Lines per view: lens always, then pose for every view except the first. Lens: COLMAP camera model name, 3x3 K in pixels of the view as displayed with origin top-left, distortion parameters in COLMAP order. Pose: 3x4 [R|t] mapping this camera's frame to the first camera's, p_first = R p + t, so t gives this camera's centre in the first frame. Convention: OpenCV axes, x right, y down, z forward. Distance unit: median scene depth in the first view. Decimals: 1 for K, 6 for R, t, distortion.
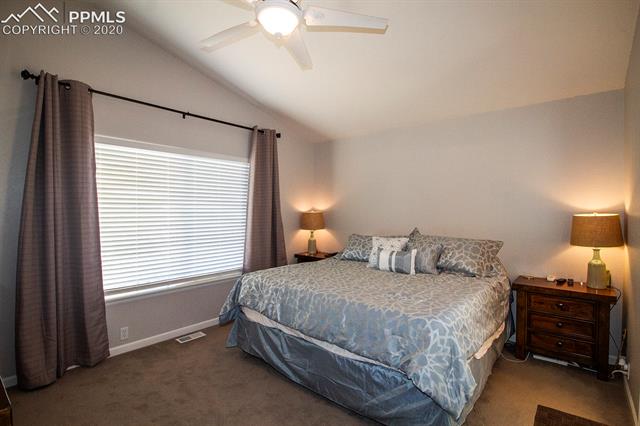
lens RADIAL K [[312.9, 0, 322.1], [0, 312.9, 211.6], [0, 0, 1]] dist [-0.010772, -0.000545]
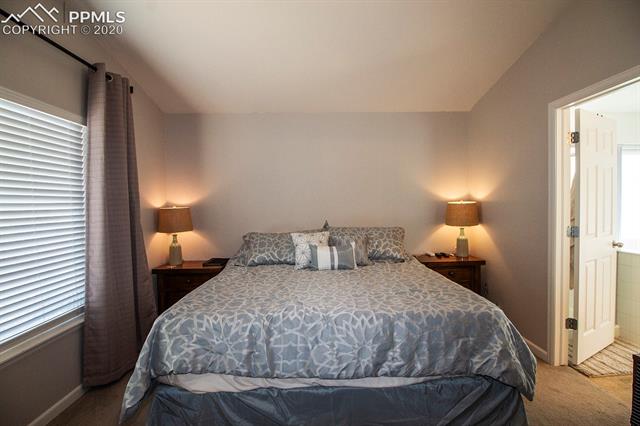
lens RADIAL K [[296.5, 0, 320.6], [0, 296.5, 213.2], [0, 0, 1]] dist [-0.021094, -0.001064]
pose [[0.738467, -0.035008, 0.673381, -0.369498], [0.026559, 0.999386, 0.022831, 0.010881], [-0.673767, 0.001025, 0.738943, 0.401818]]
